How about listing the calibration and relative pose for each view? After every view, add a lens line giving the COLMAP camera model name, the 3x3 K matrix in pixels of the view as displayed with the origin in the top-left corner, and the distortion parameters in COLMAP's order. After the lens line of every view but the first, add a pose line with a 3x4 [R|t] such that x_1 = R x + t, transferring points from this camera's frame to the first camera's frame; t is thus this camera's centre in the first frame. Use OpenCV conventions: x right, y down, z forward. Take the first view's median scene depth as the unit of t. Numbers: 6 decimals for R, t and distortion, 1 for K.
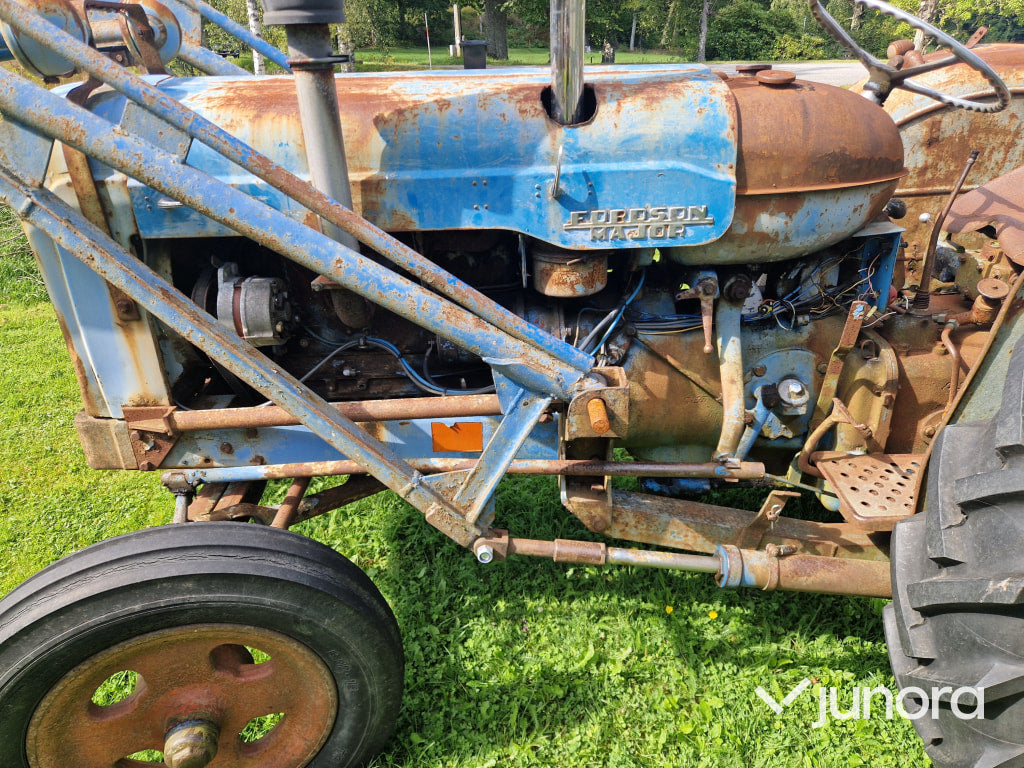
lens RADIAL K [[688.9, 0, 511.1], [0, 688.9, 381.5], [0, 0, 1]] dist [0.072036, -0.061560]
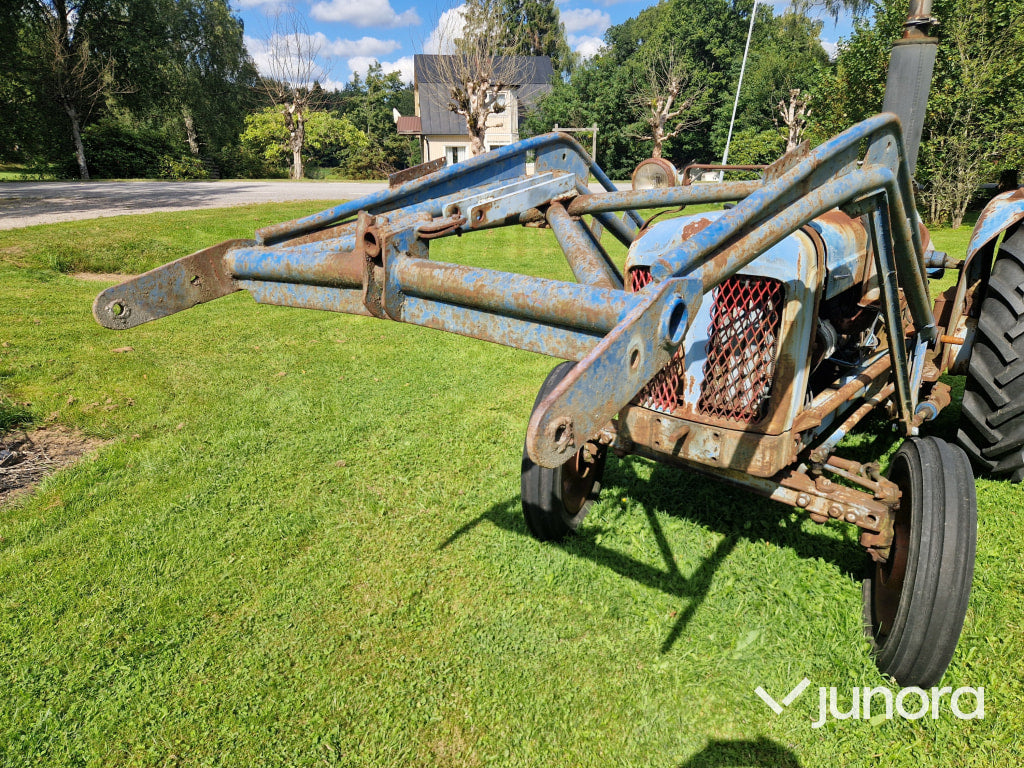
lens RADIAL K [[692.0, 0, 515.0], [0, 692.0, 382.7], [0, 0, 1]] dist [0.062031, -0.053831]
pose [[0.632172, -0.222213, 0.742280, -1.199074], [0.325484, 0.945529, 0.005856, -0.176810], [-0.703149, 0.237898, 0.670064, 0.291373]]
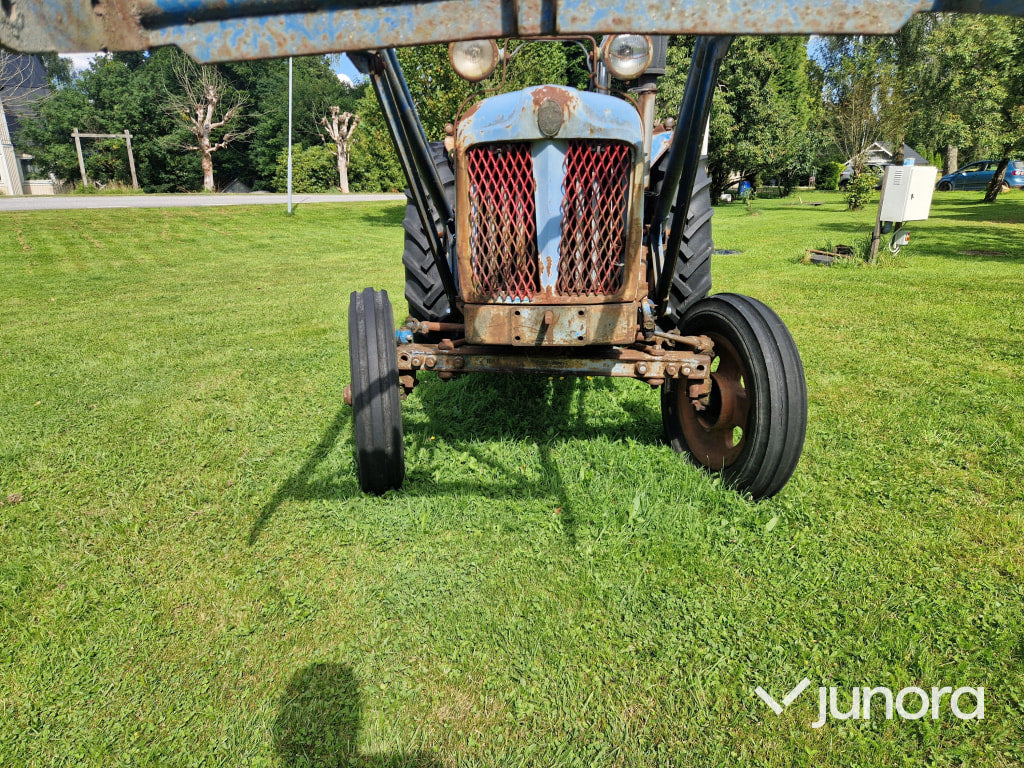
lens RADIAL K [[688.9, 0, 511.1], [0, 688.9, 381.5], [0, 0, 1]] dist [0.072036, -0.061560]
pose [[0.070226, -0.262062, 0.962493, -1.262315], [0.439661, 0.874232, 0.205952, -0.168313], [-0.895414, 0.408708, 0.176612, 0.667640]]
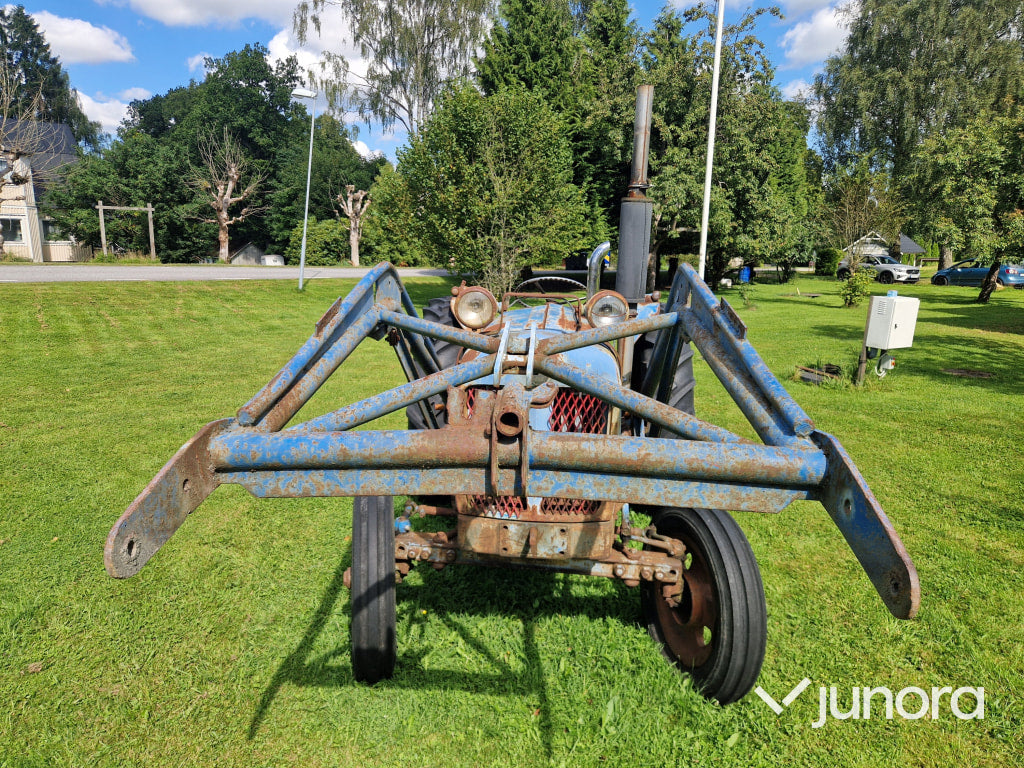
lens RADIAL K [[693.3, 0, 509.9], [0, 693.3, 380.1], [0, 0, 1]] dist [0.063884, -0.055443]
pose [[0.081286, -0.170937, 0.981923, -1.320088], [0.407038, 0.904976, 0.123846, -0.361458], [-0.909787, 0.389613, 0.143140, 0.556011]]
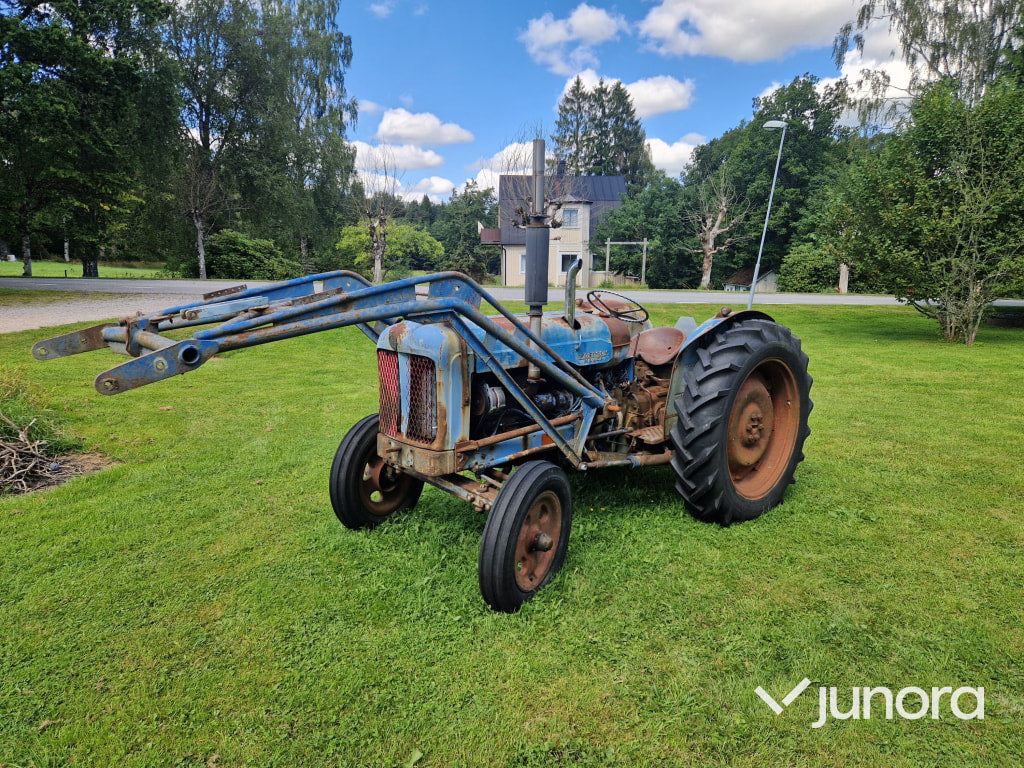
lens RADIAL K [[689.7, 0, 501.4], [0, 689.7, 385.9], [0, 0, 1]] dist [0.077529, -0.070230]
pose [[0.744430, -0.087615, 0.661927, -1.200913], [0.260789, 0.950763, -0.167448, 0.125246], [-0.614665, 0.297276, 0.730625, -0.465779]]
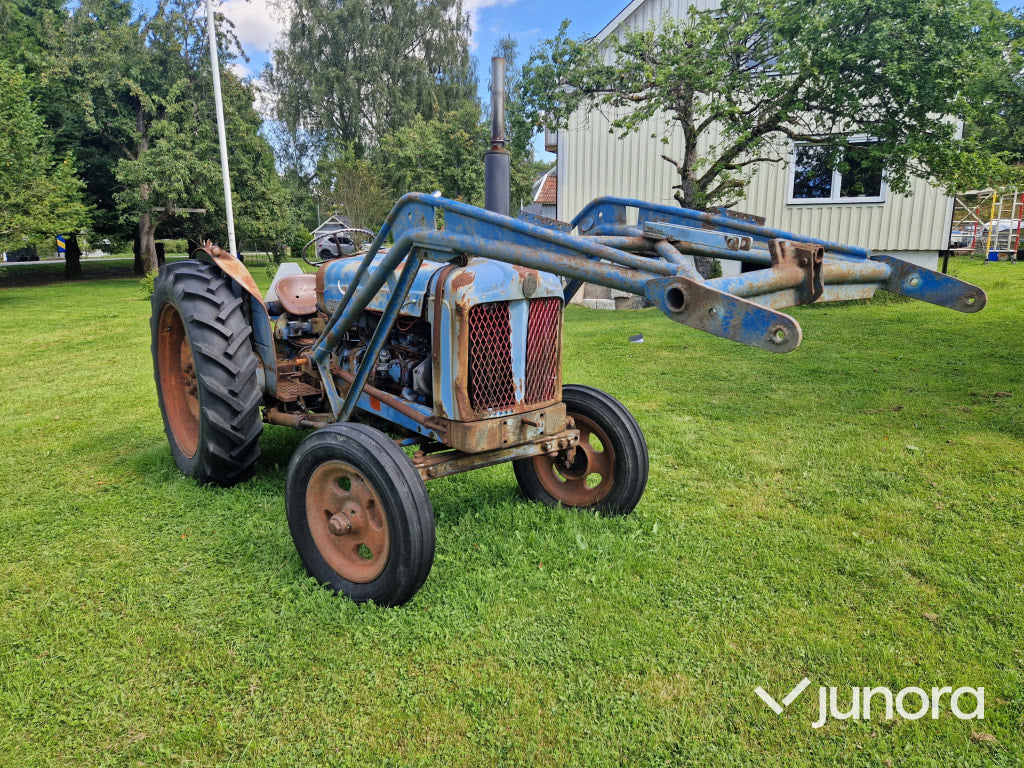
lens RADIAL K [[692.0, 0, 515.0], [0, 692.0, 382.7], [0, 0, 1]] dist [0.062031, -0.053831]
pose [[-0.617260, -0.140929, 0.774034, -1.296156], [0.352933, 0.829683, 0.432510, -0.600435], [-0.703156, 0.540153, -0.462392, 1.250553]]
